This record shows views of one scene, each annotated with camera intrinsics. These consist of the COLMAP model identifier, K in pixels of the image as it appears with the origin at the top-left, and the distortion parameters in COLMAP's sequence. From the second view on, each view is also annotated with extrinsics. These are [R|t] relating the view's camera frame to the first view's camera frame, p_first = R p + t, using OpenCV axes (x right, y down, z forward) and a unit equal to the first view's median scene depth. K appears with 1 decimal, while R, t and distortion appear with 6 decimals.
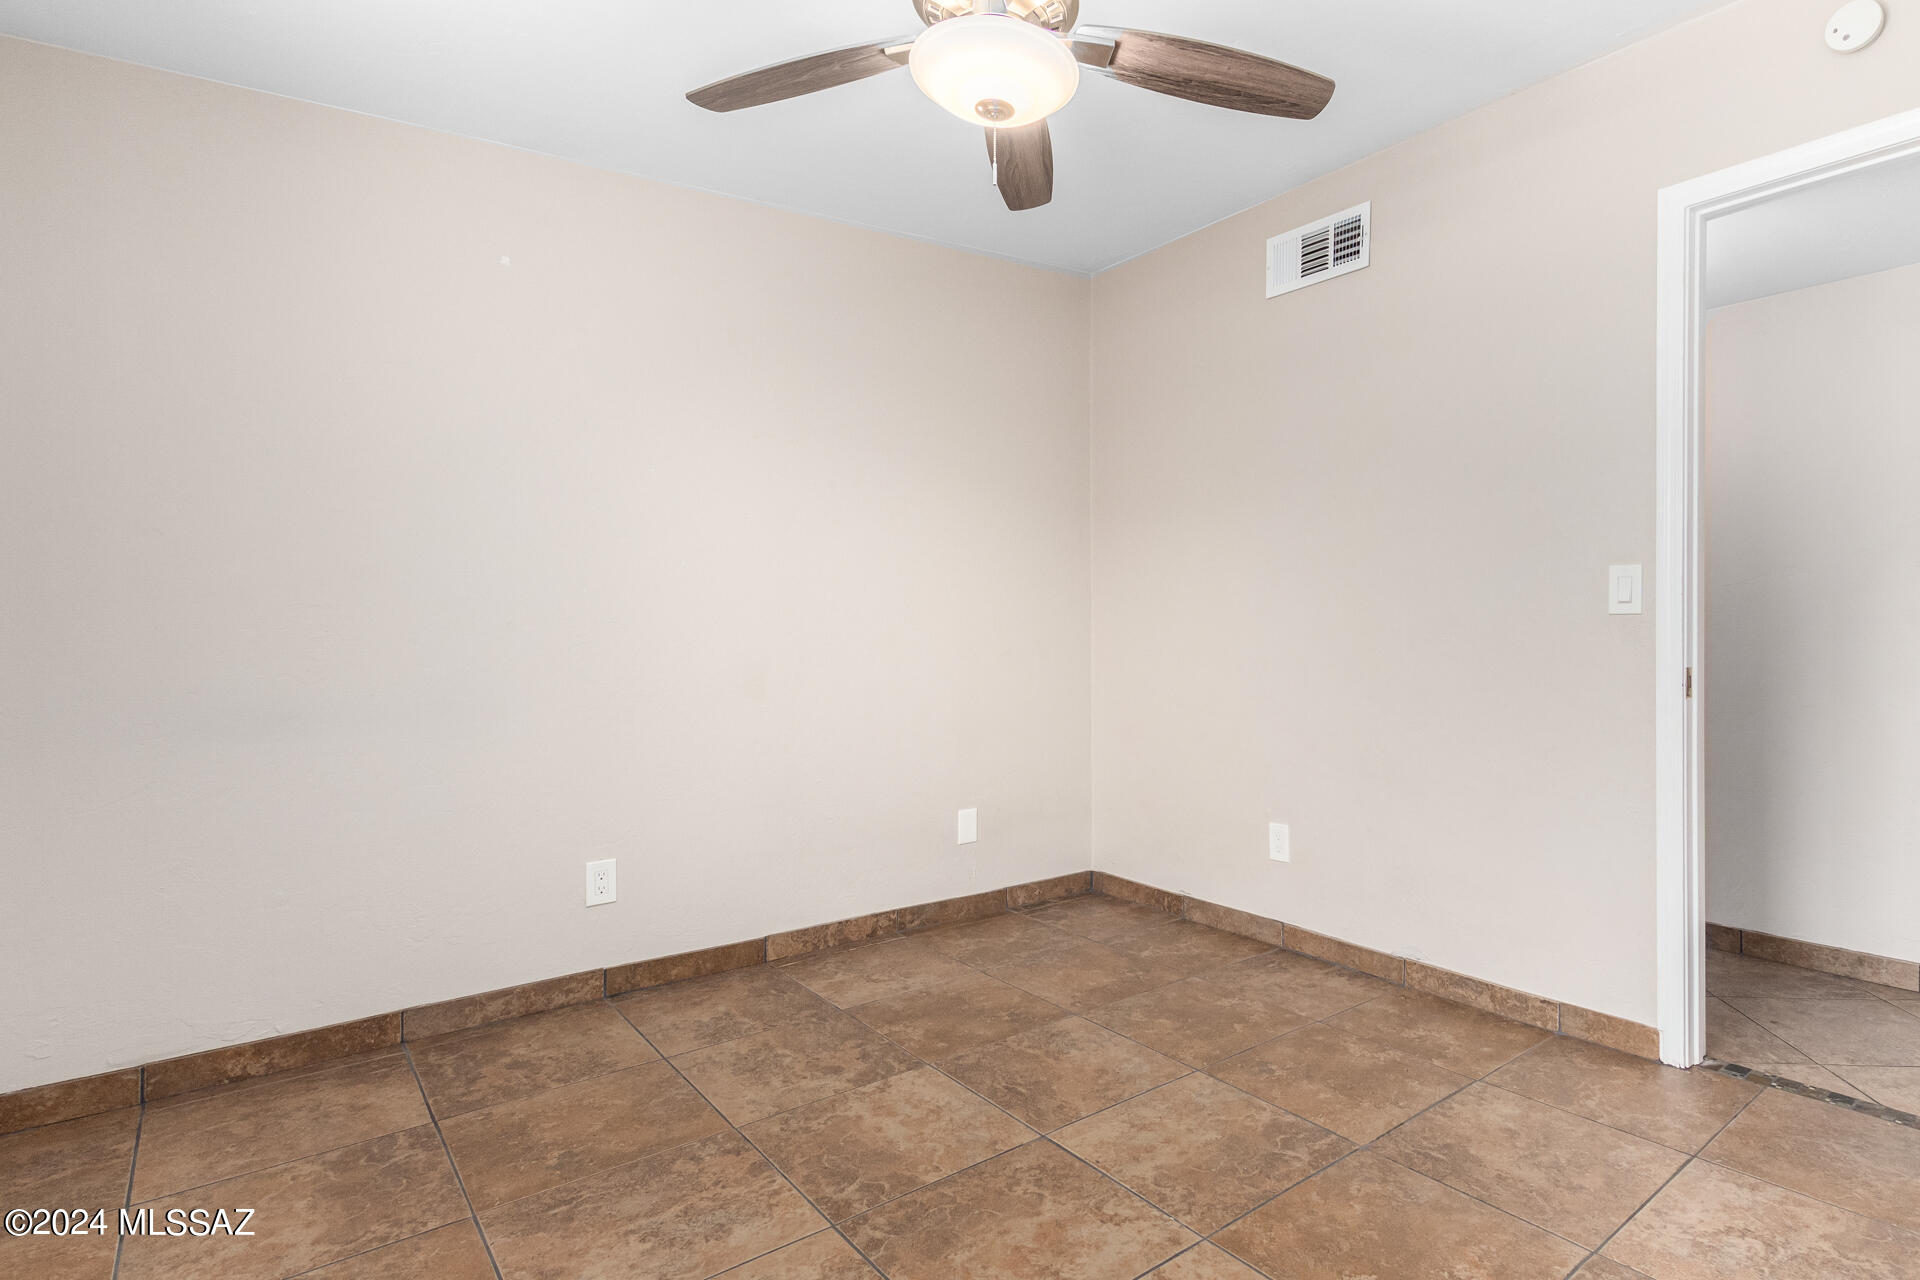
lens RADIAL K [[784.1, 0, 961.6], [0, 784.1, 638.0], [0, 0, 1]] dist [0.004410, 0.000038]
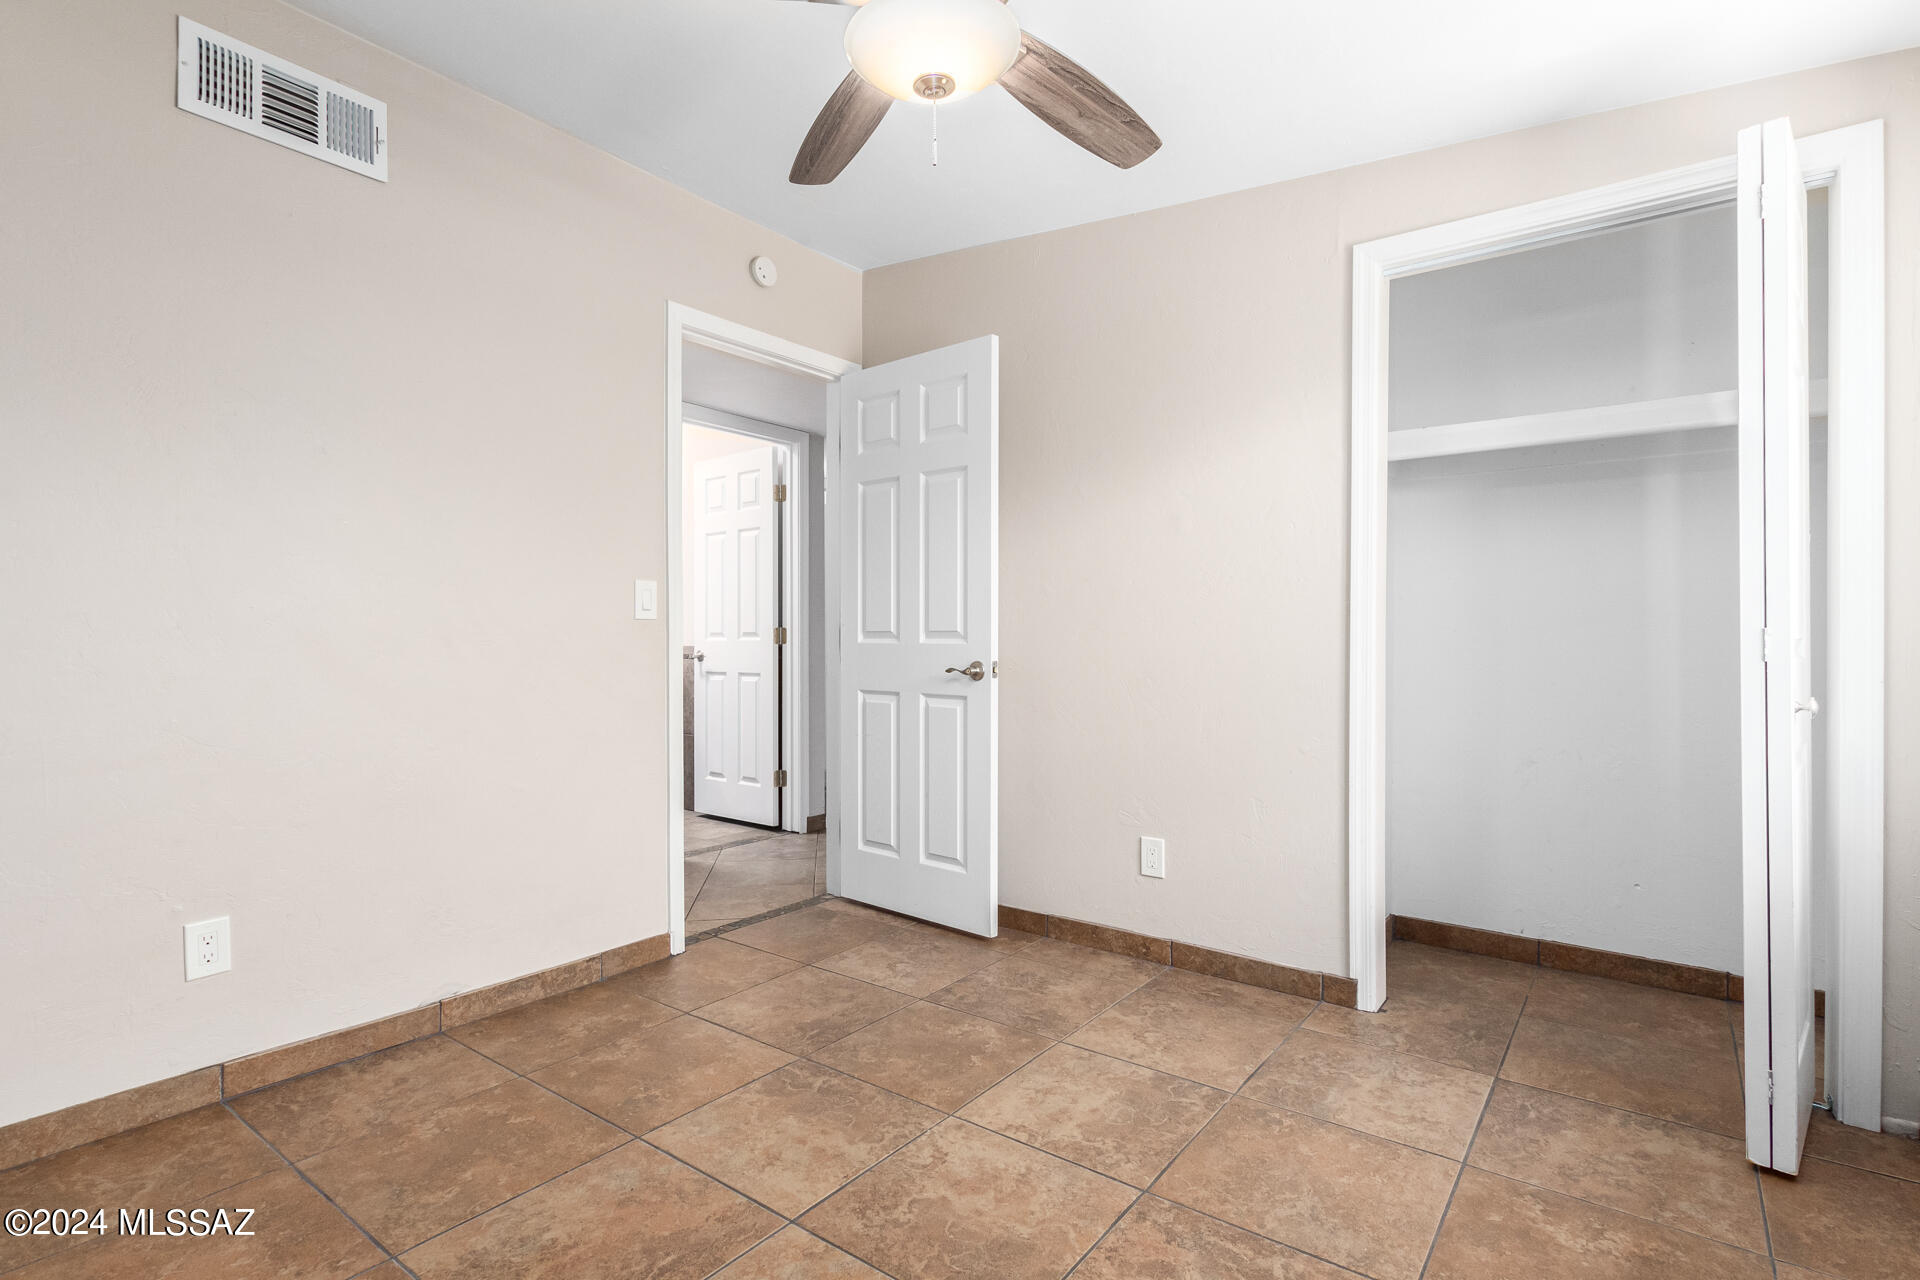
lens RADIAL K [[908.8, 0, 965.1], [0, 908.8, 641.1], [0, 0, 1]] dist [0.008415, -0.002014]
pose [[-0.177508, -0.004008, 0.984111, -0.697355], [0.000478, 0.999991, 0.004159, -0.000943], [-0.984119, 0.001209, -0.177505, 0.764623]]
